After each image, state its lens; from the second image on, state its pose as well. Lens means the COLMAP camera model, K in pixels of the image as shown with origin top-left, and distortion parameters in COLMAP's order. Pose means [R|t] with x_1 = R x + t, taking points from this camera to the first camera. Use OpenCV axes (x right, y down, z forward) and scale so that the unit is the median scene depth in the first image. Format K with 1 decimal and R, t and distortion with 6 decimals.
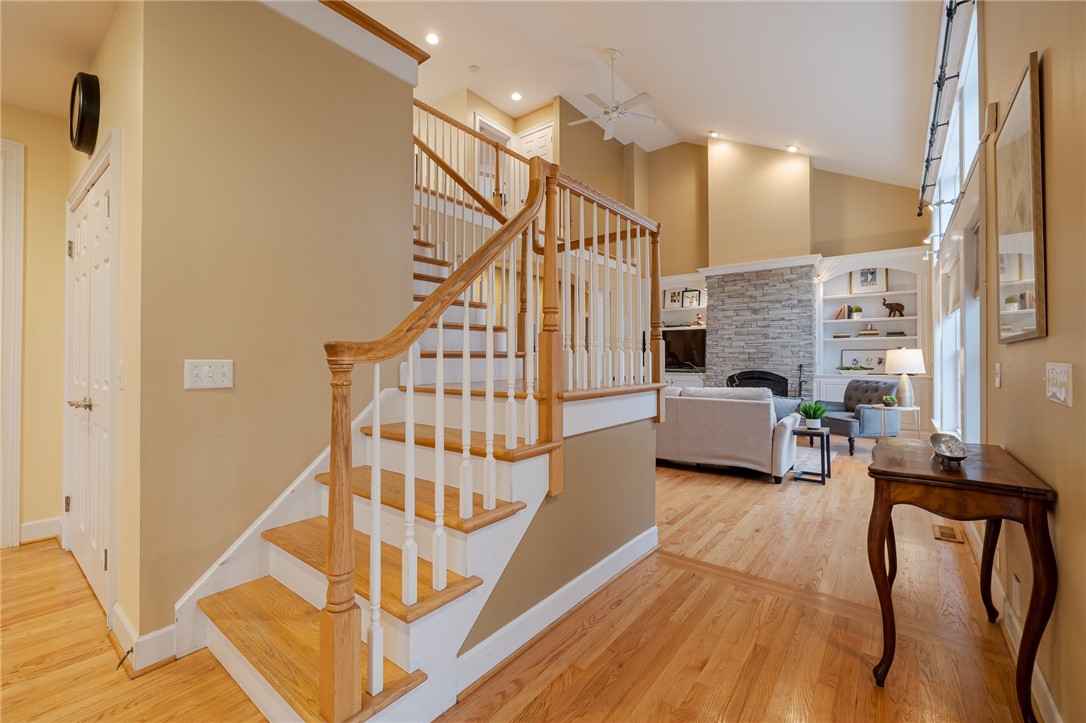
lens RADIAL K [[454.9, 0, 543.2], [0, 454.9, 356.3], [0, 0, 1]] dist [-0.000557, -0.000725]
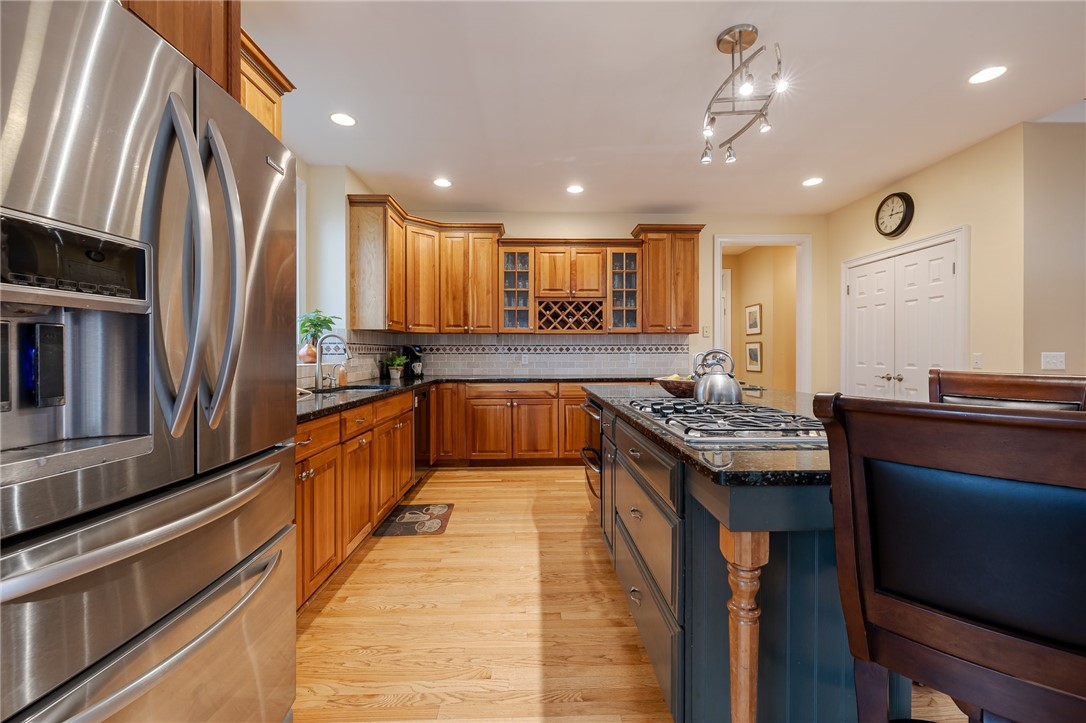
lens RADIAL K [[454.9, 0, 544.8], [0, 454.9, 357.0], [0, 0, 1]] dist [-0.000557, -0.000725]
pose [[0.635859, 0.003481, -0.771798, -0.166768], [0.008074, 0.999905, 0.011162, -0.002565], [0.771763, -0.013329, 0.635770, -0.401933]]
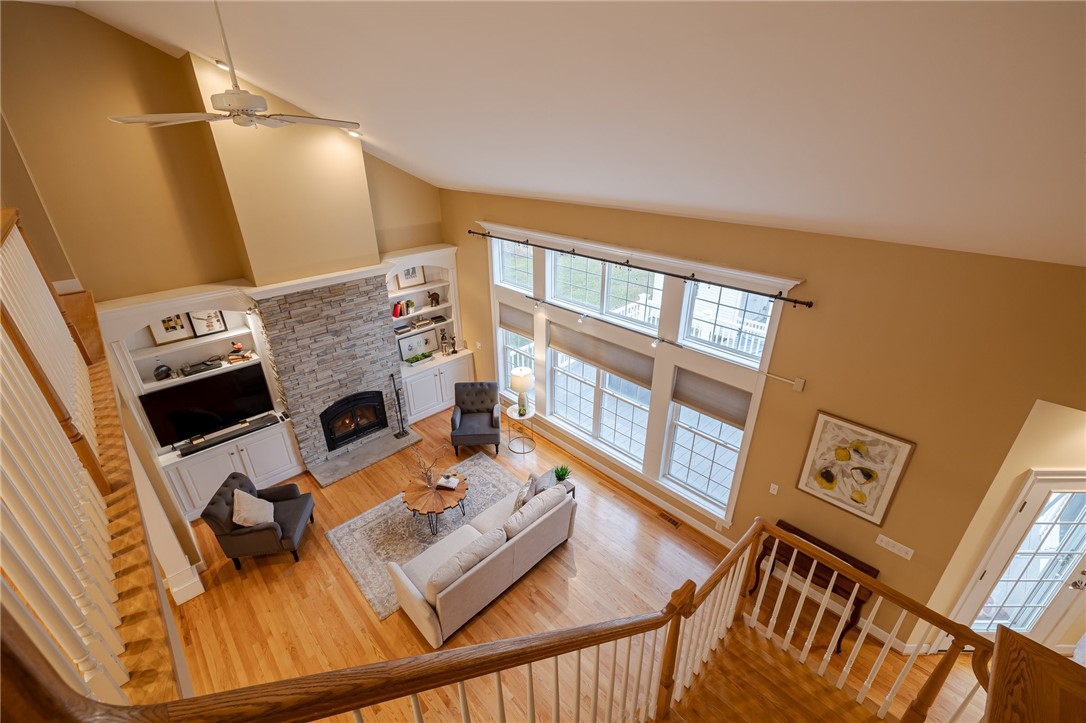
lens RADIAL K [[454.9, 0, 543.7], [0, 454.9, 356.1], [0, 0, 1]] dist [-0.000557, -0.000725]
pose [[0.136624, -0.426896, 0.893920, -0.253071], [-0.001151, 0.902313, 0.431080, -0.444605], [-0.990622, -0.059925, 0.122786, 0.559159]]
